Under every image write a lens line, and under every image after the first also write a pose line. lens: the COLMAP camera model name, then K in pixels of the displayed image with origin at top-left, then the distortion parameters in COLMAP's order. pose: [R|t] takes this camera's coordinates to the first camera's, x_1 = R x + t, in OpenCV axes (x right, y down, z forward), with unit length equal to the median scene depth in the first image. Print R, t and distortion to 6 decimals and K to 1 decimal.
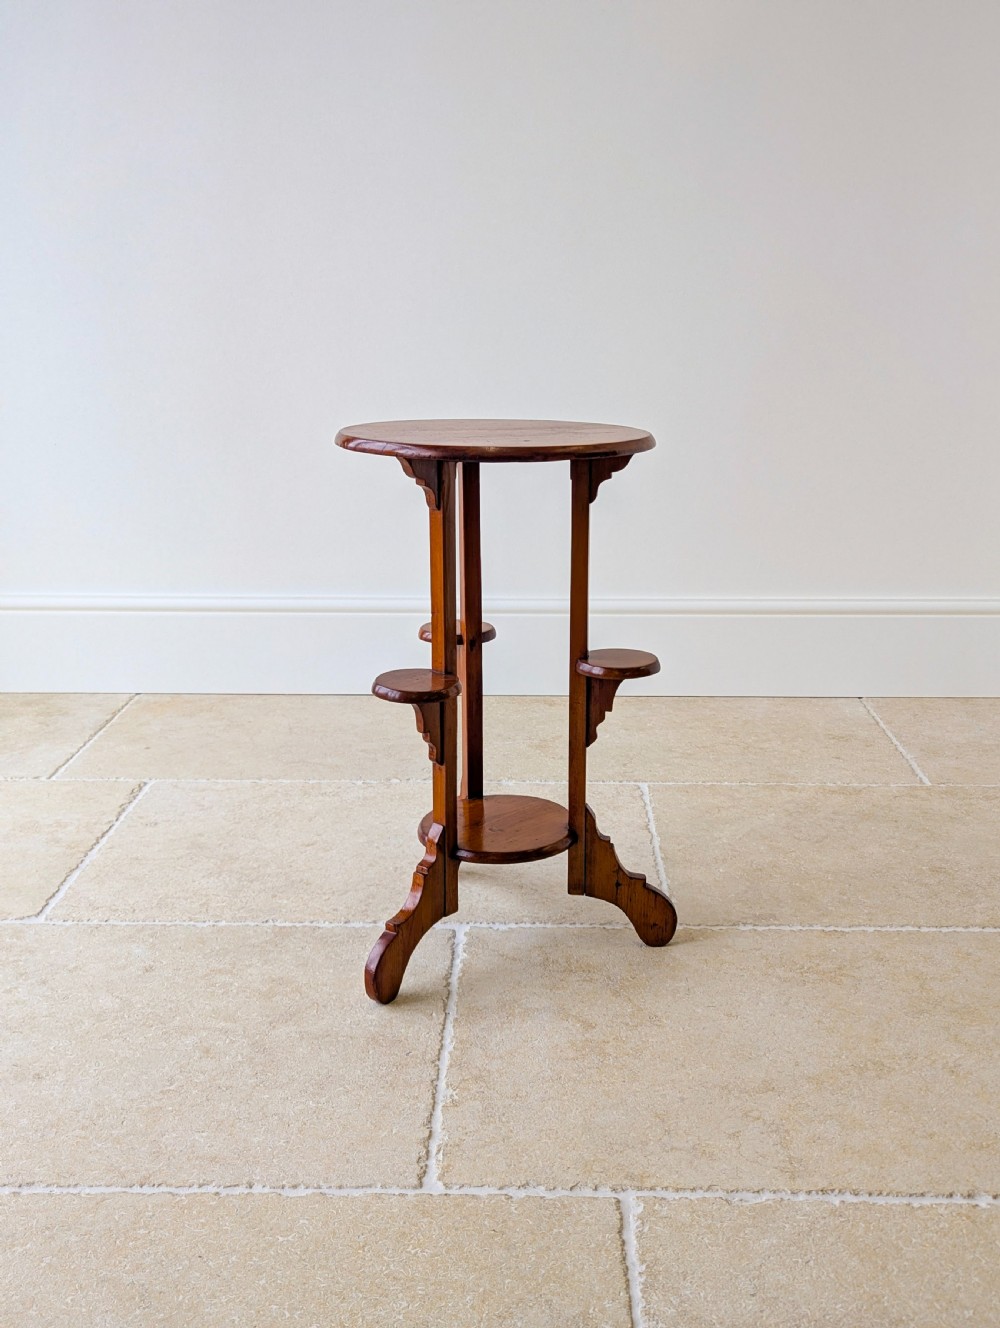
lens RADIAL K [[1411.2, 0, 494.6], [0, 1411.2, 655.4], [0, 0, 1]] dist [0.035675, 0.000000]
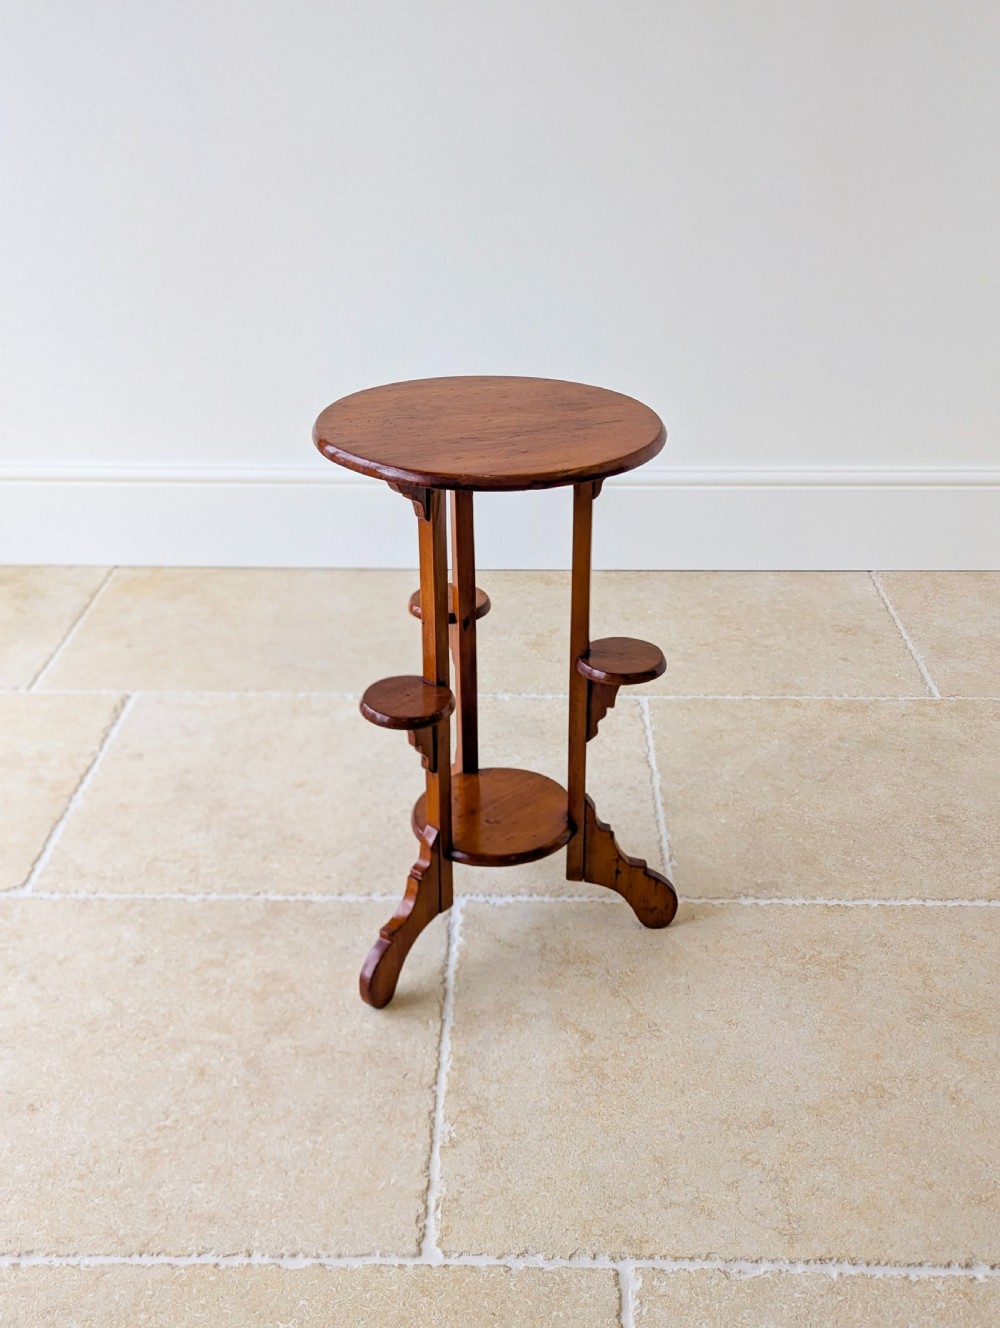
lens RADIAL K [[1411.2, 0, 492.3], [0, 1411.2, 664.2], [0, 0, 1]] dist [0.035675, 0.000000]
pose [[0.999981, -0.005541, 0.002584, -0.000846], [0.004880, 0.977960, 0.208734, -0.184782], [-0.003683, -0.208717, 0.977969, 0.081072]]
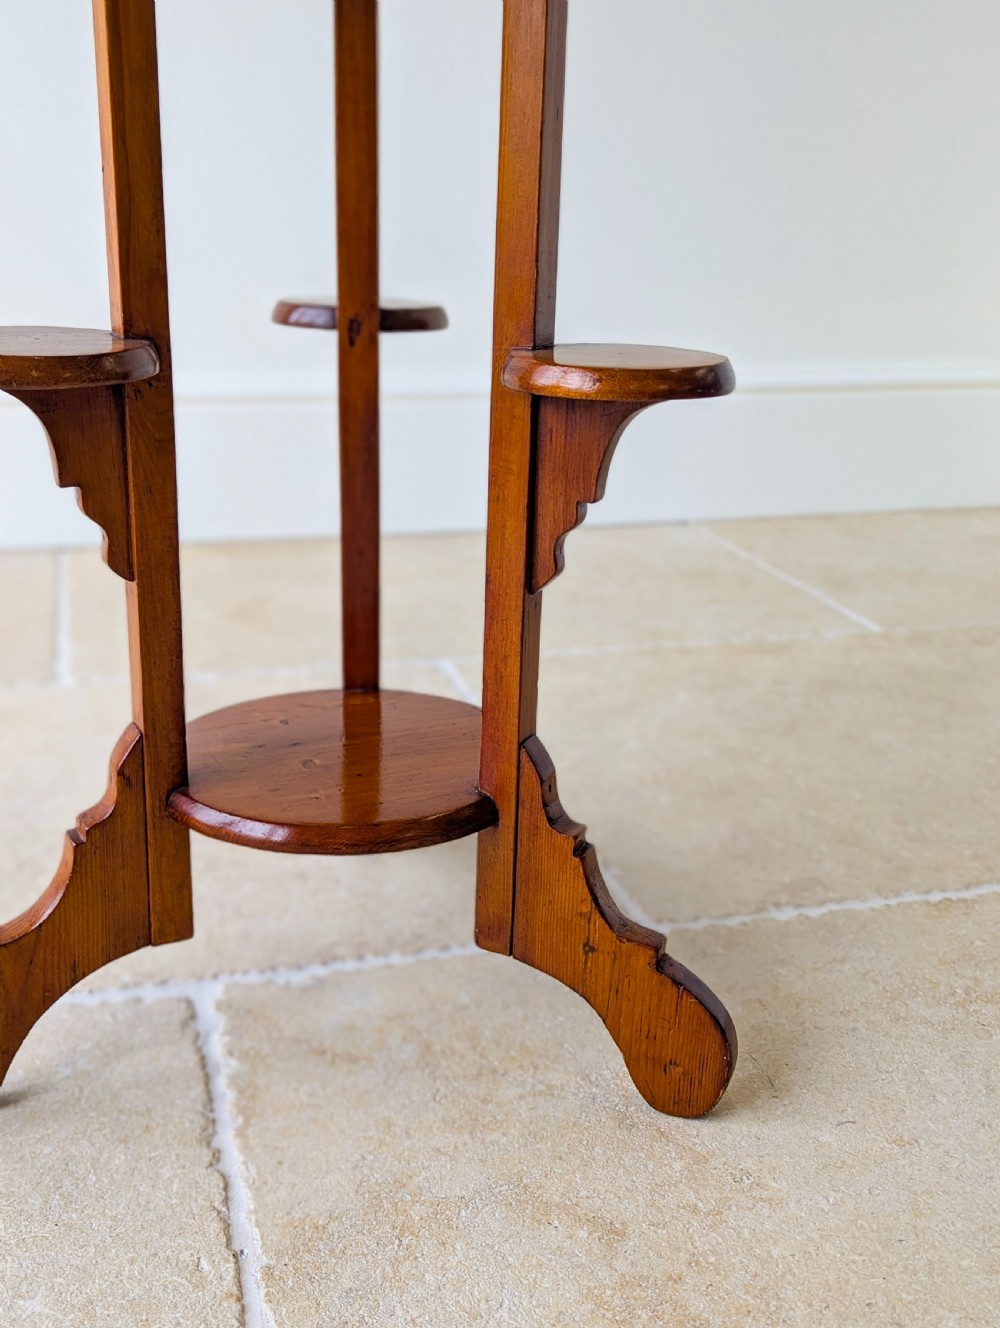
lens RADIAL K [[1472.4, 0, 488.5], [0, 1472.4, 687.8], [0, 0, 1]] dist [0.016240, 0.000000]
pose [[0.955716, -0.074859, 0.284610, -0.066876], [0.050097, 0.994375, 0.093318, 0.064093], [-0.289995, -0.074927, 0.954091, 0.577924]]
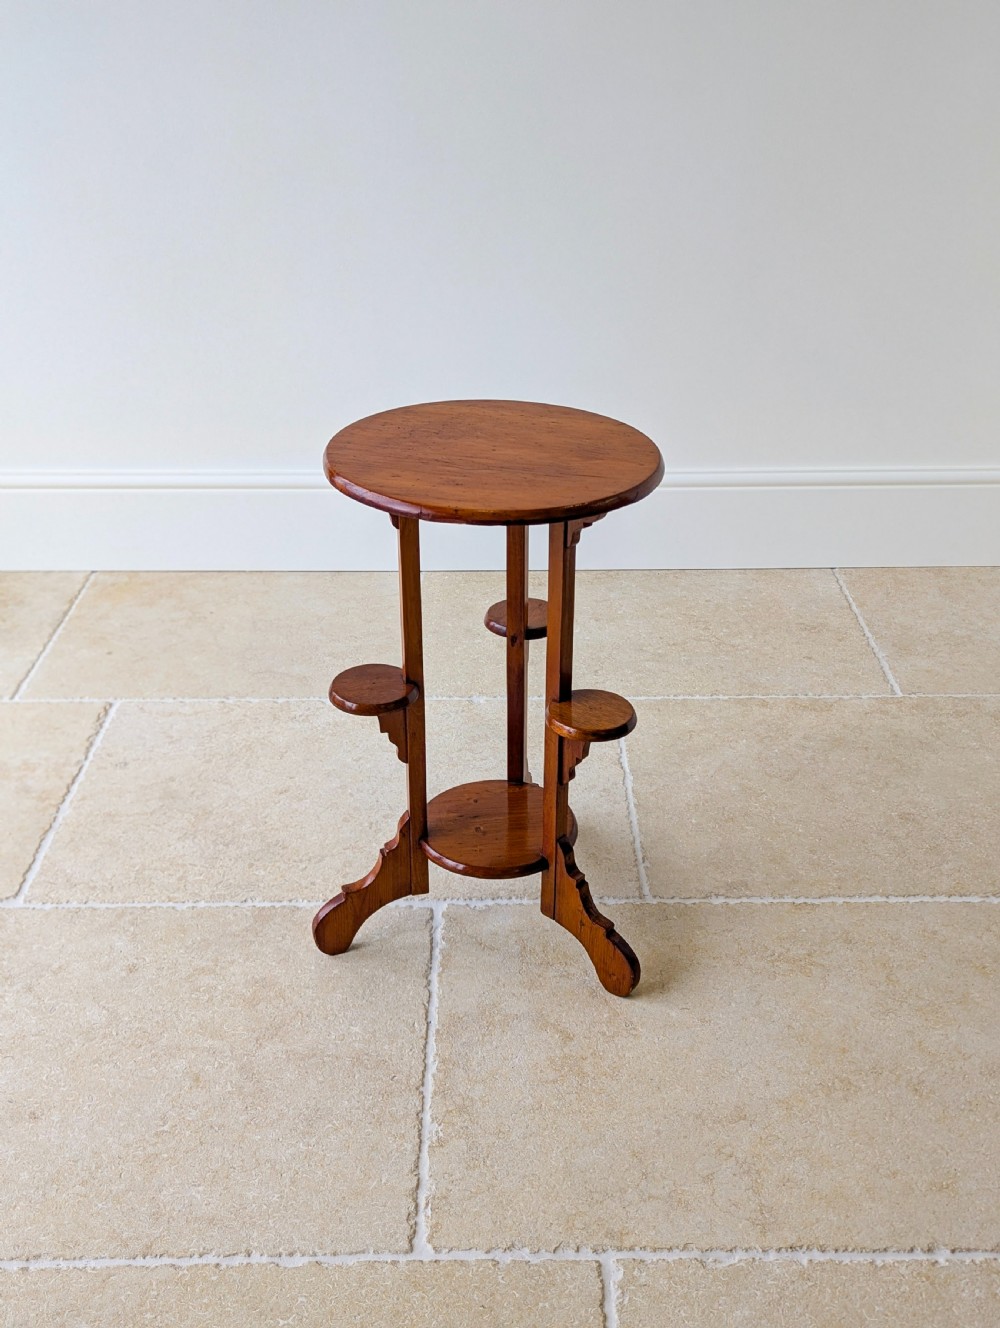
lens RADIAL K [[1411.2, 0, 488.0], [0, 1411.2, 664.6], [0, 0, 1]] dist [0.035675, 0.000000]
pose [[0.999567, -0.018509, 0.022884, -0.008795], [0.012886, 0.974241, 0.225142, -0.217456], [-0.026462, -0.224749, 0.974057, 0.054198]]
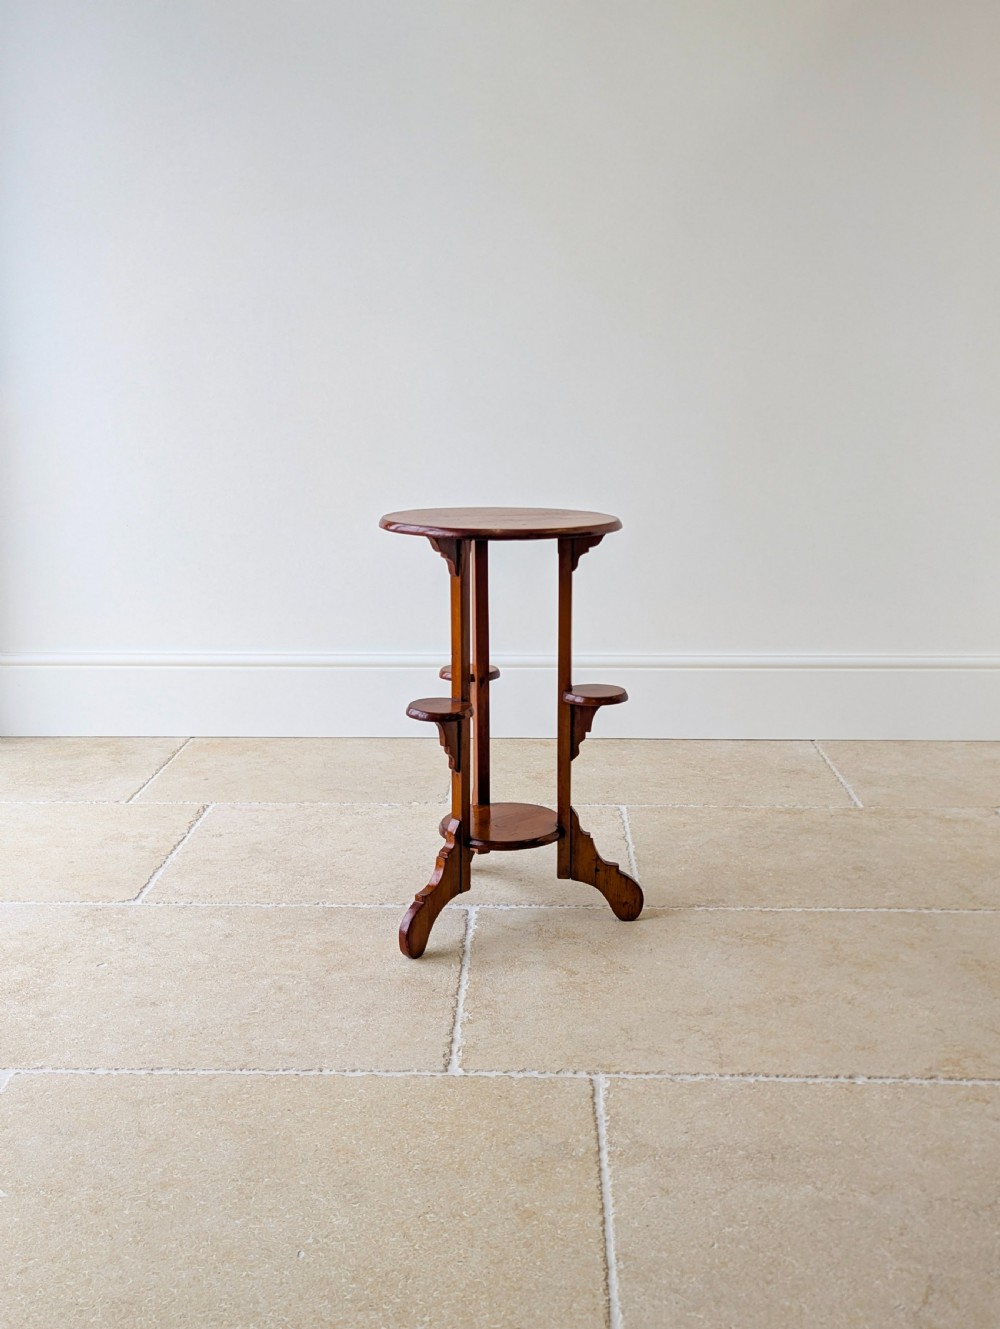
lens RADIAL K [[1412.3, 0, 473.0], [0, 1412.3, 663.9], [0, 0, 1]] dist [0.035675, 0.000000]
pose [[0.999879, -0.000193, -0.015528, -0.004040], [-0.000545, 0.998872, -0.047475, 0.037703], [0.015520, 0.047478, 0.998752, -0.283737]]
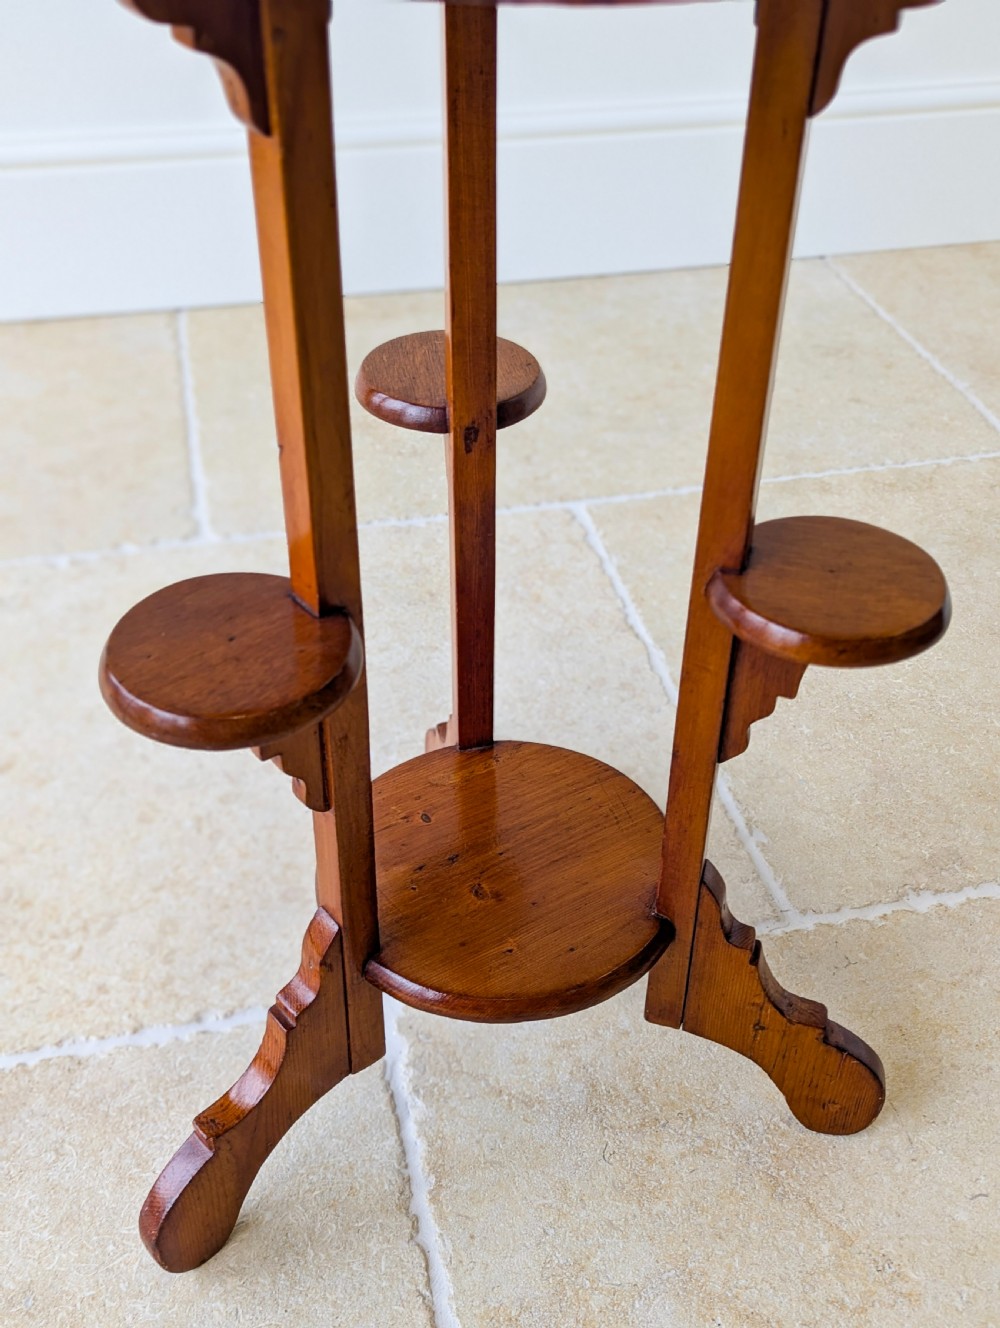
lens RADIAL K [[1411.2, 0, 507.5], [0, 1411.2, 710.7], [0, 0, 1]] dist [0.035675, 0.000000]
pose [[0.967410, -0.151493, 0.202898, -0.070232], [0.053140, 0.904908, 0.422277, -0.106303], [-0.247576, -0.397733, 0.883467, 0.643896]]
